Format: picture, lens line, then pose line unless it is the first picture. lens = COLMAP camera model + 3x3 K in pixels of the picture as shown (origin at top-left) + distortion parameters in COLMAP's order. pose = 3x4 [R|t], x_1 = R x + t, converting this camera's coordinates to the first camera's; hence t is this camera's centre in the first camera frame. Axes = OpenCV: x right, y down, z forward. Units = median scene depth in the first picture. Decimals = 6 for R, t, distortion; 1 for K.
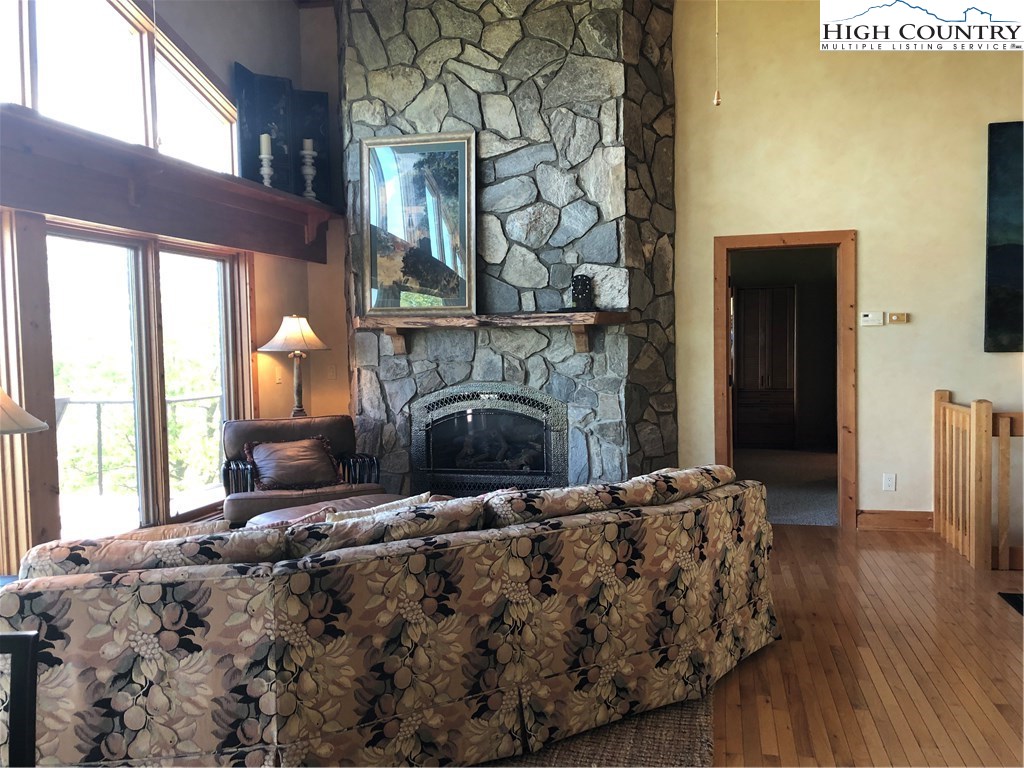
lens RADIAL K [[835.8, 0, 509.9], [0, 835.8, 382.3], [0, 0, 1]] dist [0.013400, -0.014108]
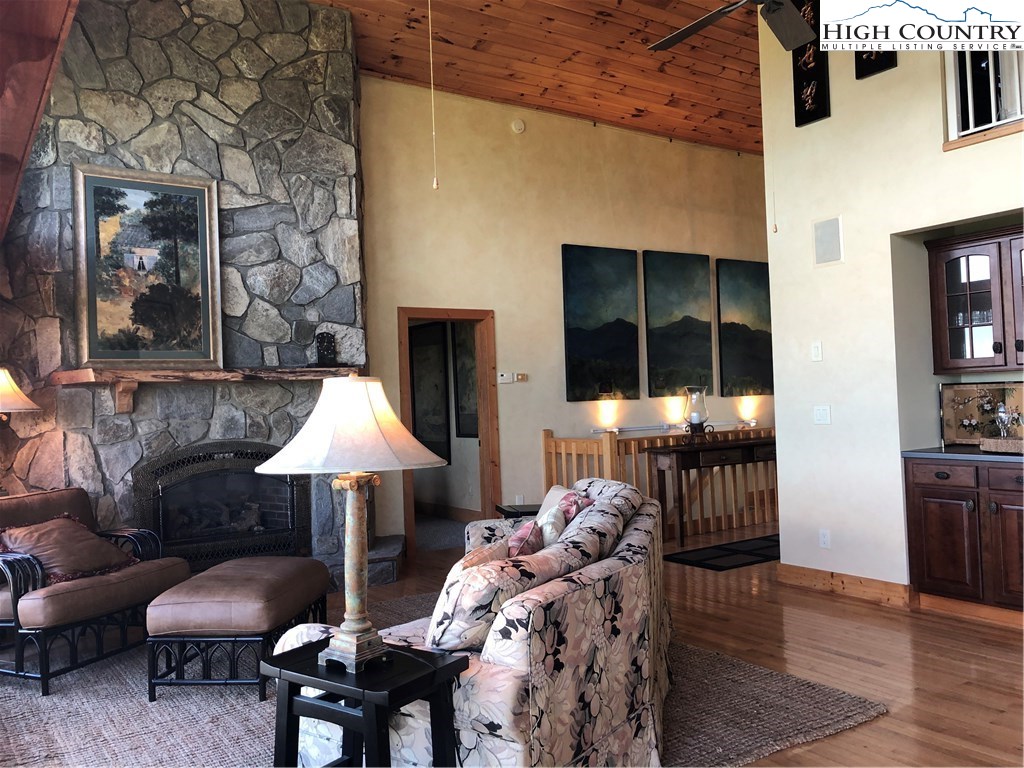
lens RADIAL K [[835.8, 0, 506.8], [0, 835.8, 376.6], [0, 0, 1]] dist [0.013400, -0.014108]
pose [[0.673854, 0.011301, 0.738778, -0.526409], [0.063315, 0.995322, -0.072976, 0.017901], [-0.736147, 0.095951, 0.669986, 0.125136]]
